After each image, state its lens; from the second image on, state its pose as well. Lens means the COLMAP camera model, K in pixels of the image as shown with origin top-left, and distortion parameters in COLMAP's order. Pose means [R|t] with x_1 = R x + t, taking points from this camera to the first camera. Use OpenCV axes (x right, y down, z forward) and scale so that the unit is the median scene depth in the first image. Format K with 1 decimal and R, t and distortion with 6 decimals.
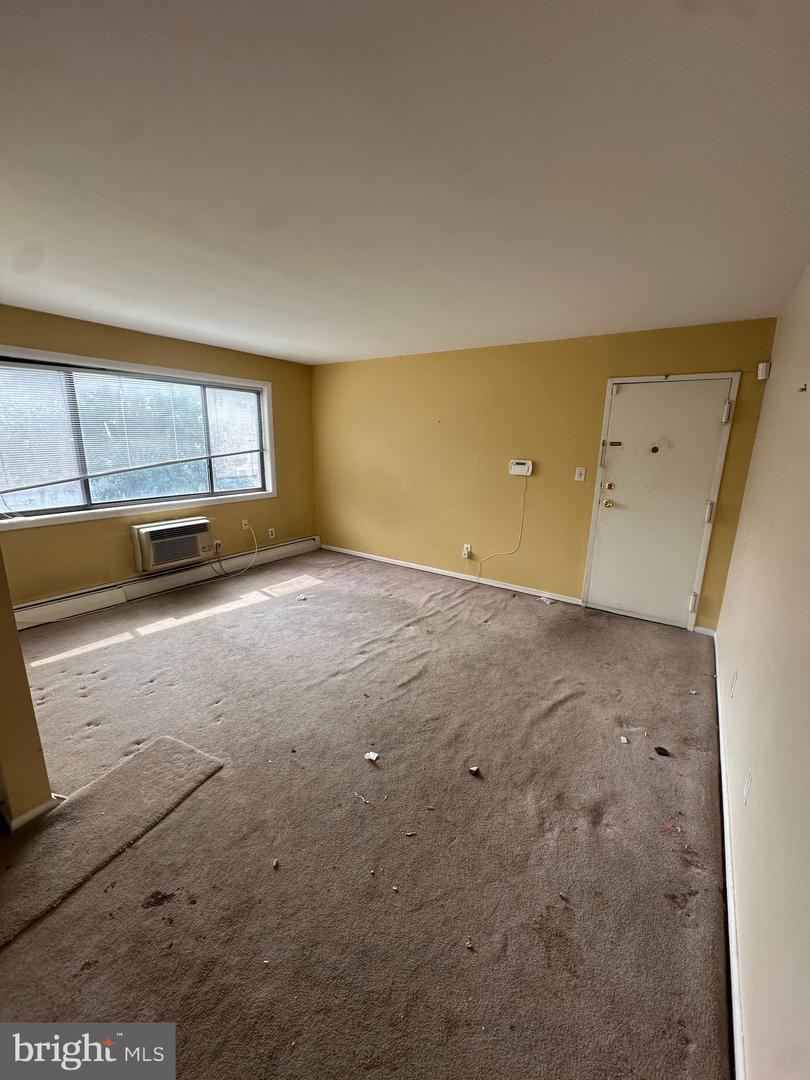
lens RADIAL K [[431.2, 0, 405.0], [0, 431.2, 540.0], [0, 0, 1]] dist [-0.000486, 0.000024]
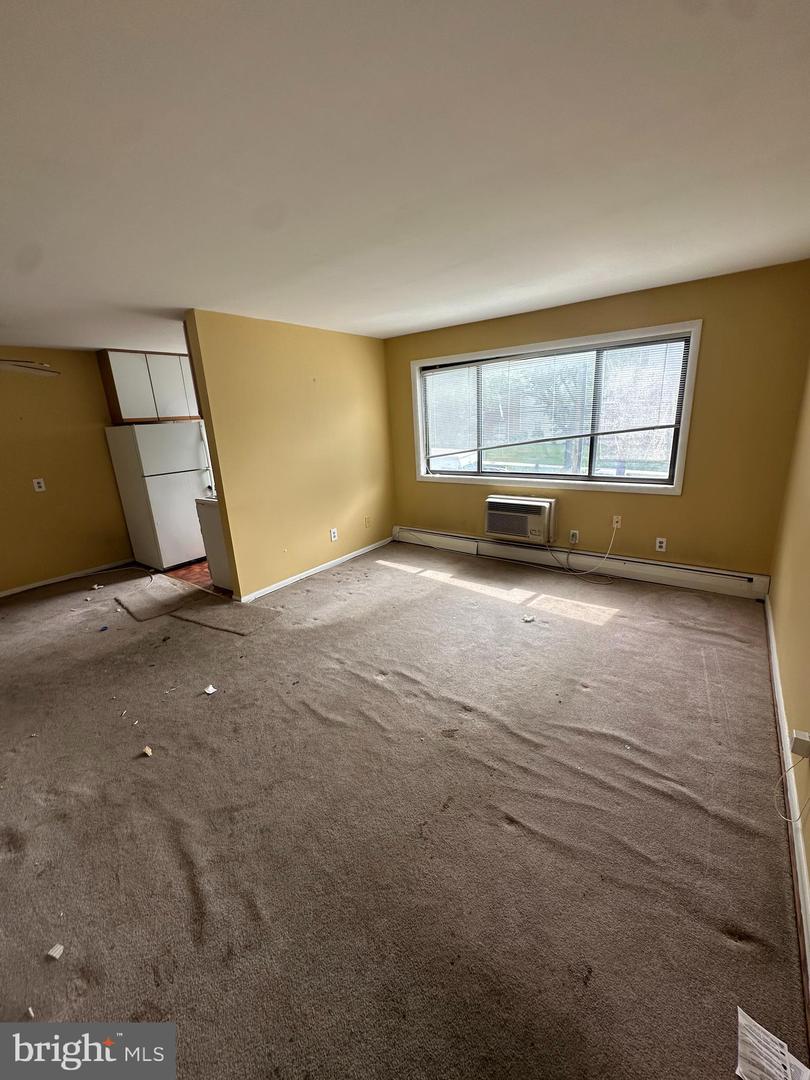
lens RADIAL K [[430.5, 0, 406.5], [0, 430.5, 541.8], [0, 0, 1]] dist [-0.002067, 0.000332]
pose [[-0.045007, 0.267401, -0.962534, 0.514427], [-0.179449, 0.945674, 0.271108, -0.181225], [0.982737, 0.184927, 0.005423, 0.776031]]
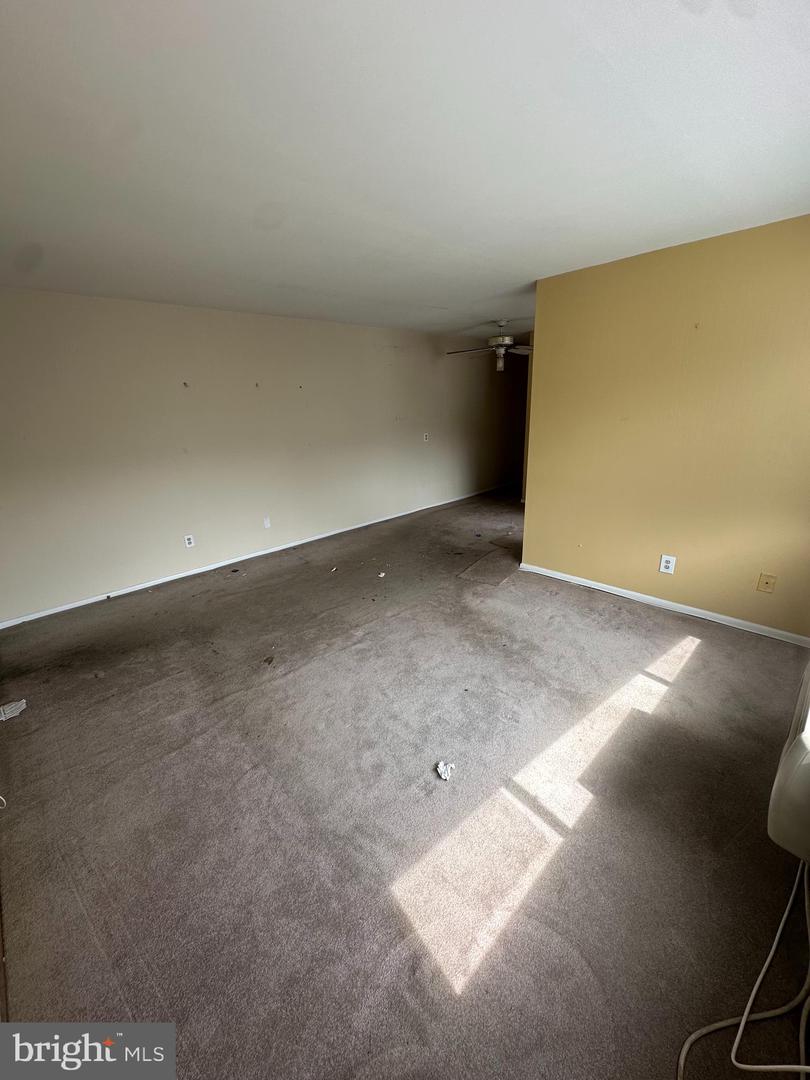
lens RADIAL K [[431.2, 0, 405.0], [0, 431.2, 540.0], [0, 0, 1]] dist [-0.000486, 0.000024]
pose [[-0.978649, -0.051370, 0.199015, -0.286389], [0.059452, 0.856124, 0.513339, -0.314390], [-0.196752, 0.514210, -0.834791, 1.304982]]
